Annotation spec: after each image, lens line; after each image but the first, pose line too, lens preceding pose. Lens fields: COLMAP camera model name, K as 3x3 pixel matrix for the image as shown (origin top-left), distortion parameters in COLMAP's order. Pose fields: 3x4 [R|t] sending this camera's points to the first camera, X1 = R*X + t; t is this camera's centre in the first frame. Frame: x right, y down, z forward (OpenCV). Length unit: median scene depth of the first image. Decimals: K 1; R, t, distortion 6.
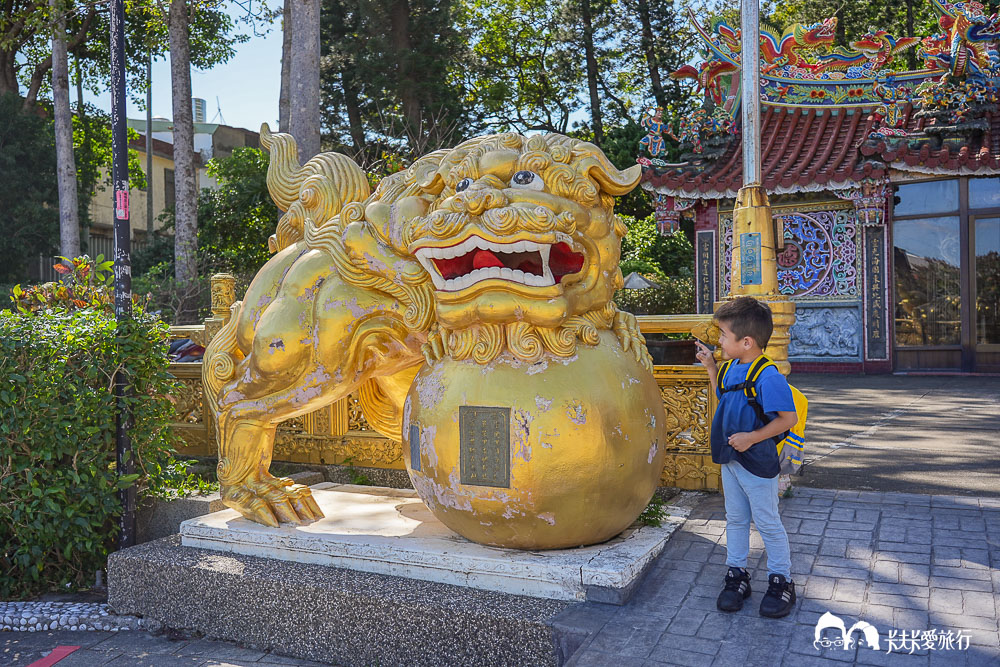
lens RADIAL K [[890.1, 0, 499.3], [0, 890.1, 334.8], [0, 0, 1]] dist [0.010660, 0.000391]
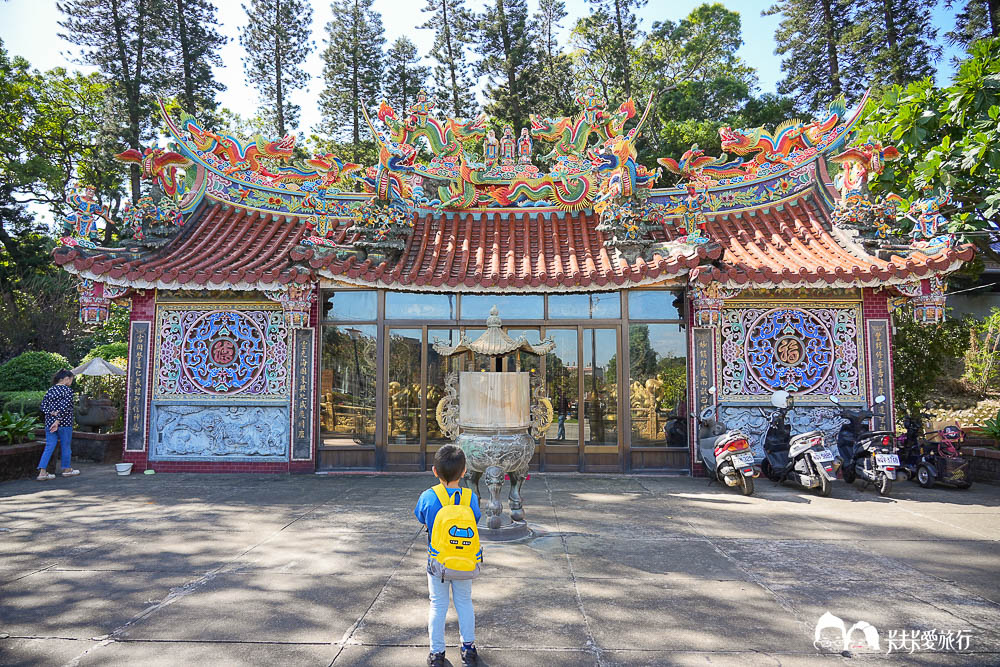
lens RADIAL K [[690.4, 0, 499.3], [0, 690.4, 332.9], [0, 0, 1]] dist [0.001566, 0.001271]
pose [[0.859081, 0.058453, 0.508490, 0.202773], [-0.010036, 0.995190, -0.097446, -0.040209], [-0.511740, 0.078611, 0.855536, 0.193726]]
